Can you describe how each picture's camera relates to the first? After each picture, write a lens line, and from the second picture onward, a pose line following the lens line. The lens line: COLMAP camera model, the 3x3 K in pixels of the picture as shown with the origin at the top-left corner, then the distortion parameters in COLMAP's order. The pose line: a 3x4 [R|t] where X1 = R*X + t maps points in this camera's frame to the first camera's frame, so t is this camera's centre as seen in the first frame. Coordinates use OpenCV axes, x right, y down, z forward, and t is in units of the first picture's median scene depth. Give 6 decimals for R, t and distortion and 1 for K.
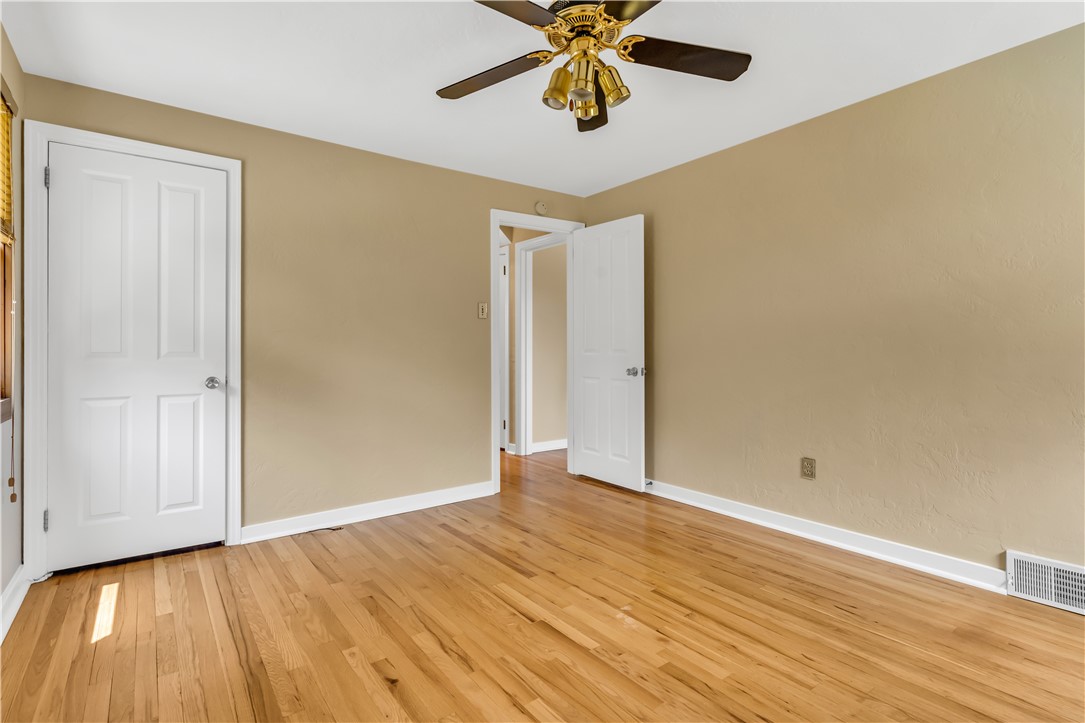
lens RADIAL K [[526.6, 0, 550.8], [0, 526.6, 350.9], [0, 0, 1]] dist [-0.002914, -0.000331]
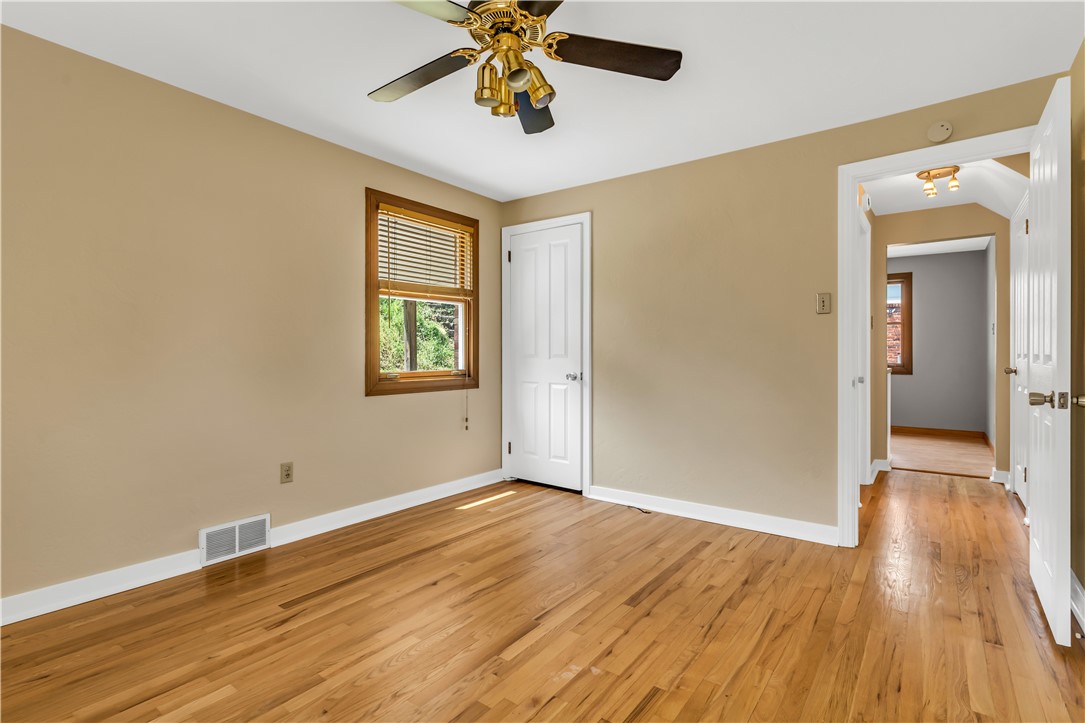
lens RADIAL K [[526.6, 0, 536.4], [0, 526.6, 357.9], [0, 0, 1]] dist [-0.002914, -0.000331]
pose [[0.260554, 0.011677, -0.965389, 0.767927], [-0.003287, 0.999932, 0.011208, -0.005073], [0.965454, 0.000253, 0.260574, 0.594311]]
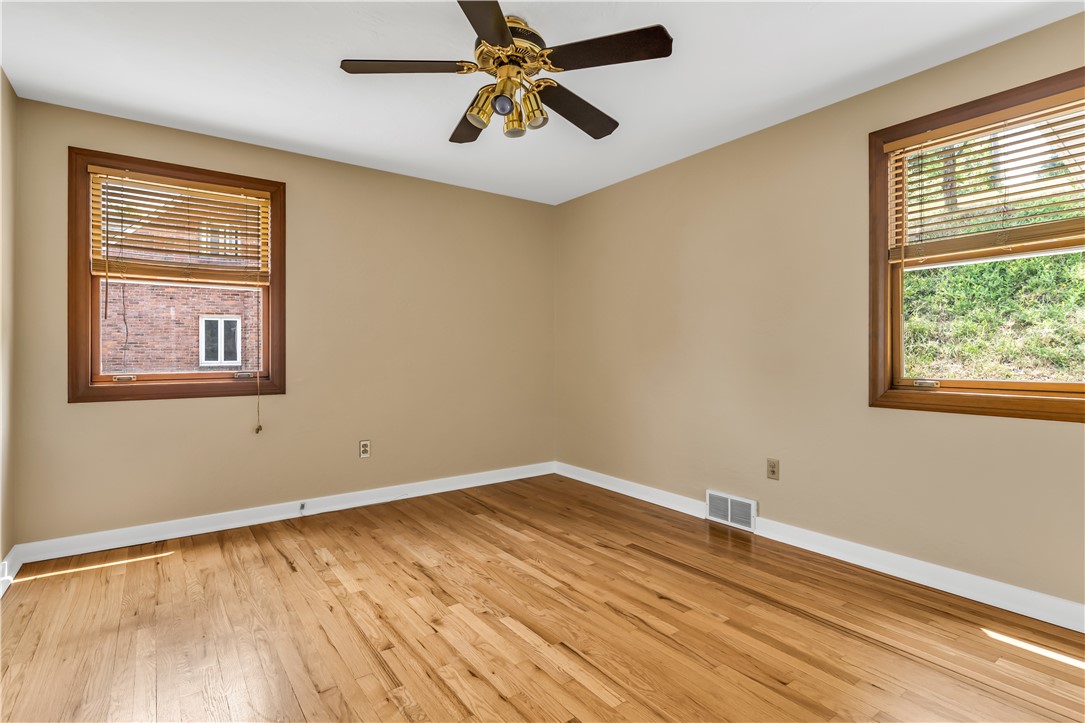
lens RADIAL K [[526.6, 0, 542.8], [0, 526.6, 359.8], [0, 0, 1]] dist [-0.002914, -0.000331]
pose [[-0.999637, 0.005123, 0.026458, -0.022567], [0.005485, 0.999892, 0.013626, 0.000500], [-0.026386, 0.013766, -0.999557, 1.557084]]
